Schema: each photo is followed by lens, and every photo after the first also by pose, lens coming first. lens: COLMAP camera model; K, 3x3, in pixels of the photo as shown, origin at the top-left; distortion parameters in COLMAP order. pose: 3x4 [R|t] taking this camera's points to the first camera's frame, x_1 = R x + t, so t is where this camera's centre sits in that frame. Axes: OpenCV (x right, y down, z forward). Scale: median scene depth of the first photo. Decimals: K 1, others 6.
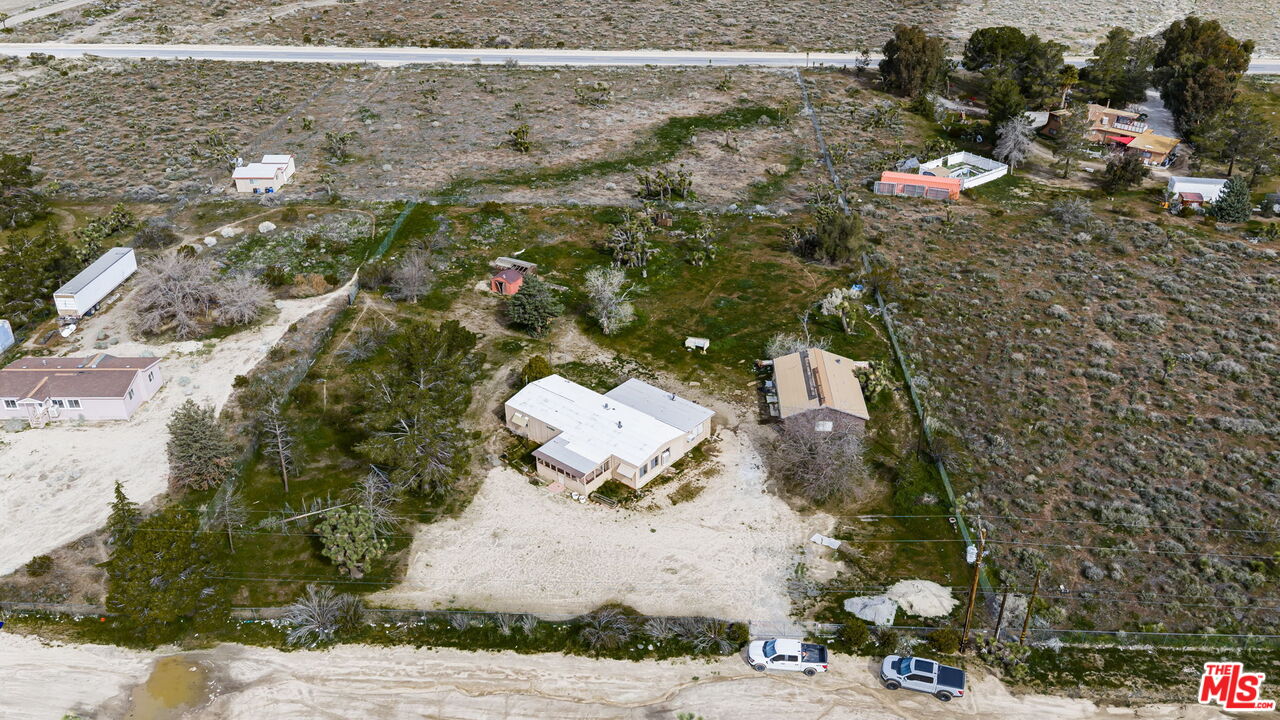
lens RADIAL K [[1052.7, 0, 640.0], [0, 1052.7, 360.0], [0, 0, 1]] dist [0.030470, -0.061771]
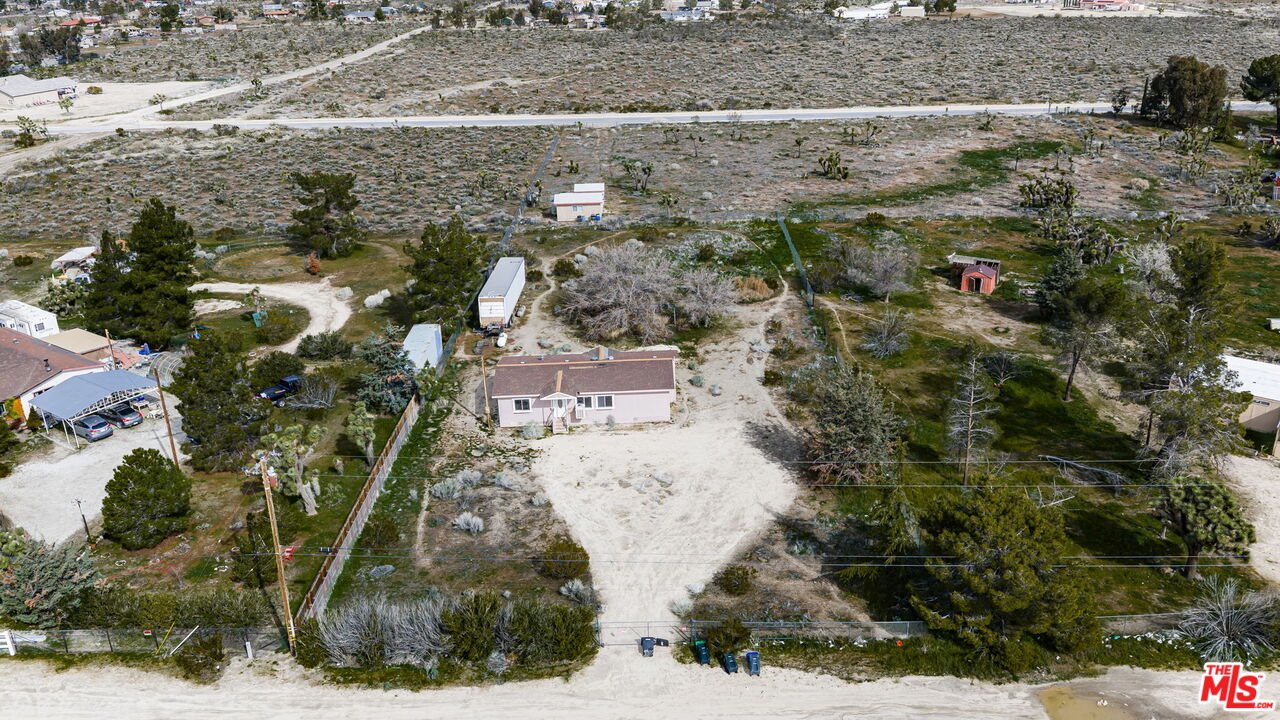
lens RADIAL K [[1052.7, 0, 640.0], [0, 1052.7, 360.0], [0, 0, 1]] dist [0.030470, -0.061771]
pose [[0.999248, -0.034032, 0.018600, -0.532416], [0.036168, 0.990831, -0.130176, 0.114496], [-0.013999, 0.130751, 0.991316, 0.235287]]
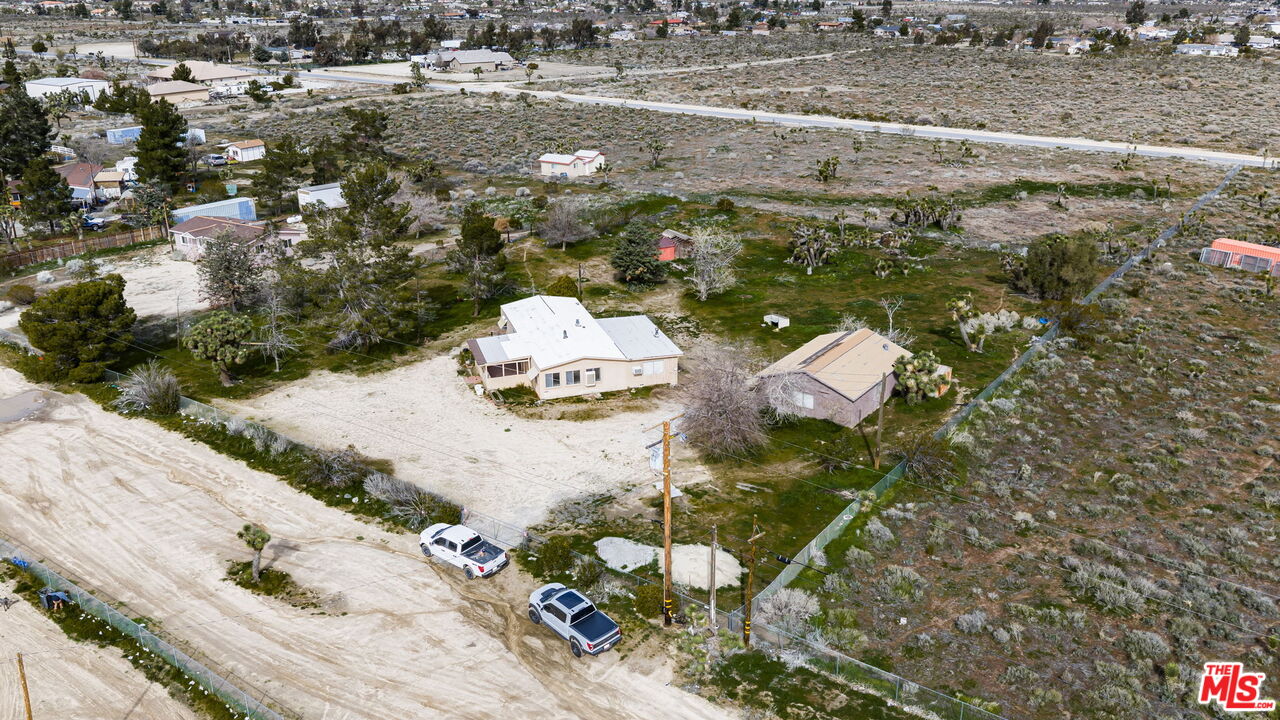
lens RADIAL K [[1052.7, 0, 640.0], [0, 1052.7, 360.0], [0, 0, 1]] dist [0.030470, -0.061771]
pose [[0.835588, 0.193716, -0.514068, 0.464619], [-0.272222, 0.958804, -0.081175, 0.129771], [0.477166, 0.207769, 0.853900, 0.275323]]
